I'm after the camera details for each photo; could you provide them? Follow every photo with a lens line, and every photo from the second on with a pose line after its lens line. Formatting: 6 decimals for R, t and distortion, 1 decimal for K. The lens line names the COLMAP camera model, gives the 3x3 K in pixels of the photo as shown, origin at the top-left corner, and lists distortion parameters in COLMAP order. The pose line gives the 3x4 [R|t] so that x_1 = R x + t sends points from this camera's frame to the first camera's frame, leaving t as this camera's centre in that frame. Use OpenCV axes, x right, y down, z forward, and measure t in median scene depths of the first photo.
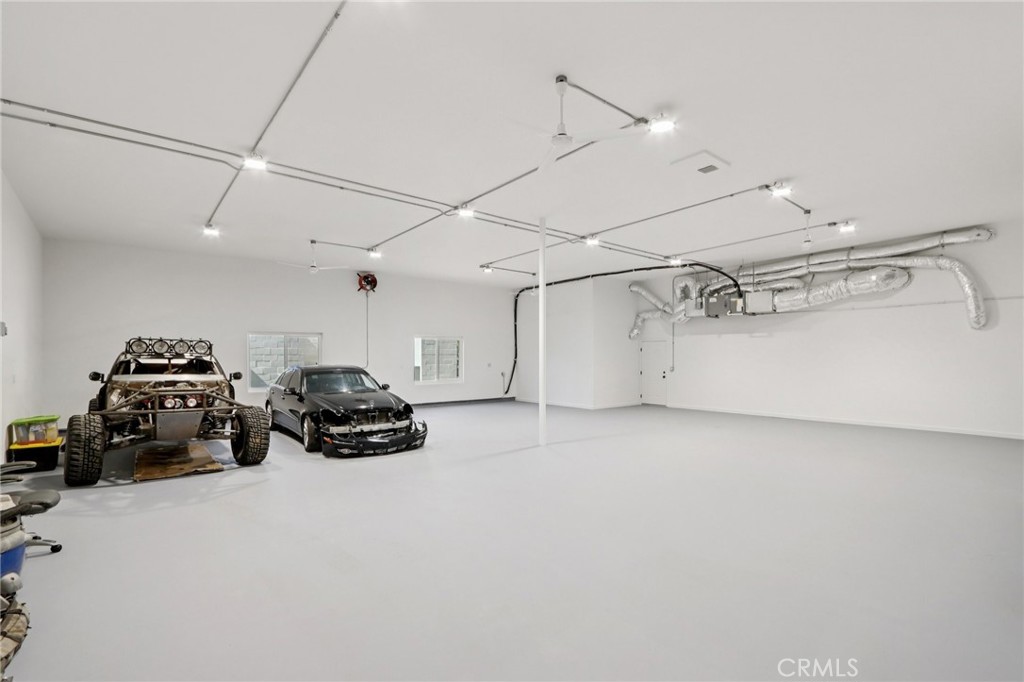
lens RADIAL K [[471.8, 0, 513.1], [0, 471.8, 345.9], [0, 0, 1]] dist [-0.015023, 0.001154]
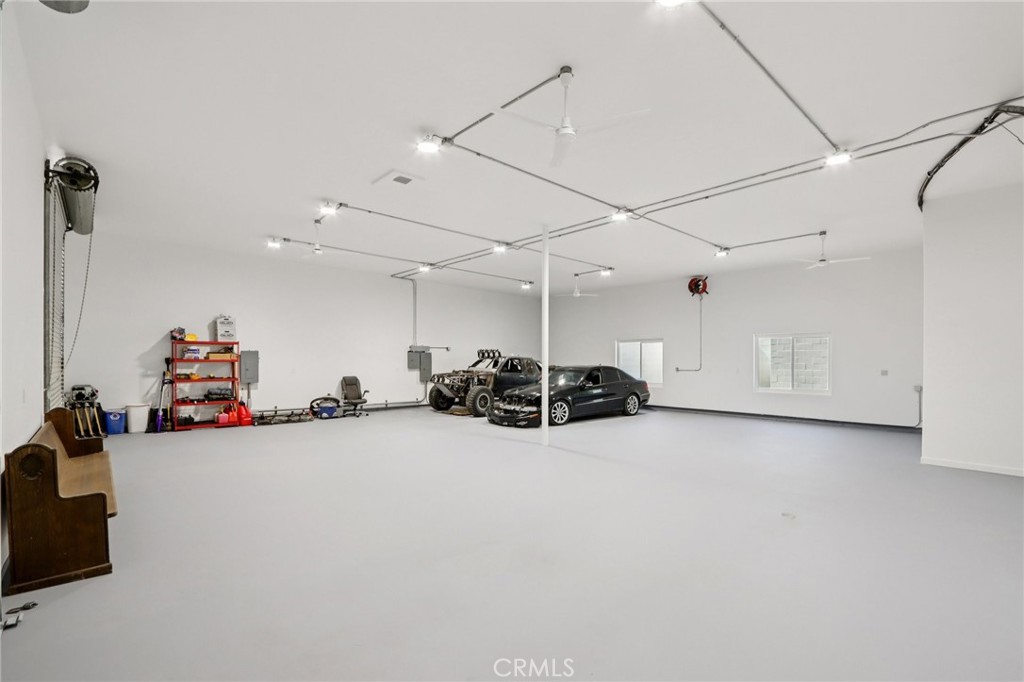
lens RADIAL K [[471.8, 0, 513.1], [0, 471.8, 345.9], [0, 0, 1]] dist [-0.015023, 0.001154]
pose [[0.043554, -0.026365, -0.998703, 1.030952], [0.020782, 0.999459, -0.025478, 0.017994], [0.998835, -0.019645, 0.044078, 0.839318]]
